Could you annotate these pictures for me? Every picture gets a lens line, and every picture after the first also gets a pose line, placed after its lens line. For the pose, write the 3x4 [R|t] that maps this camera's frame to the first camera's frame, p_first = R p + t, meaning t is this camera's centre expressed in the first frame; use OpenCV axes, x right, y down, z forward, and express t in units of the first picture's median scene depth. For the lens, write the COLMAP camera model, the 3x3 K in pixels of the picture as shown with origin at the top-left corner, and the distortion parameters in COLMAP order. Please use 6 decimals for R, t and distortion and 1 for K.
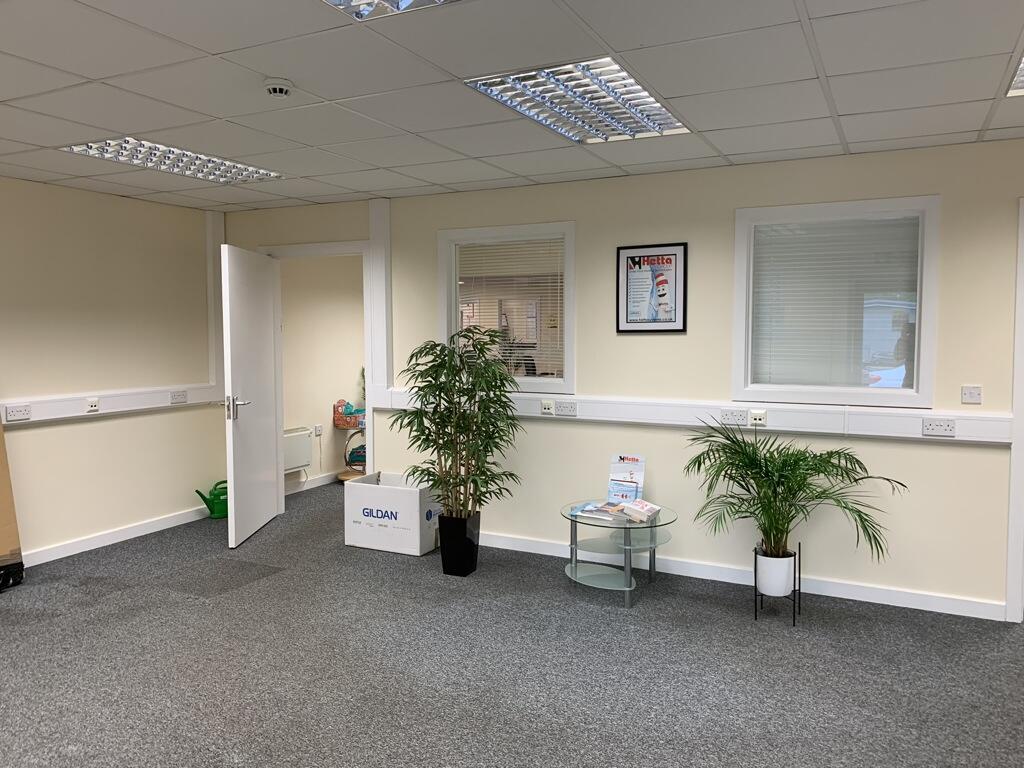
lens RADIAL K [[776.1, 0, 506.6], [0, 776.1, 384.5], [0, 0, 1]] dist [0.010772, -0.026000]
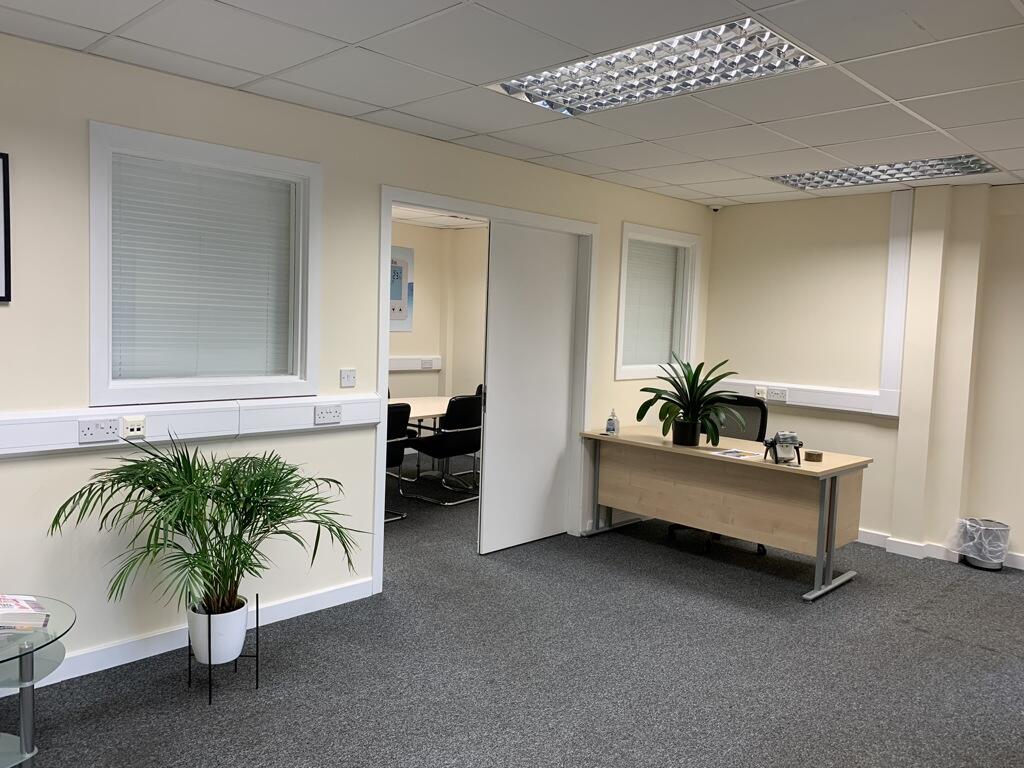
lens RADIAL K [[776.1, 0, 509.3], [0, 776.1, 377.5], [0, 0, 1]] dist [0.010772, -0.026000]
pose [[0.304925, -0.056127, 0.950721, -0.259775], [0.033402, 0.998278, 0.048222, -0.026883], [-0.951790, 0.017052, 0.306275, 0.489168]]
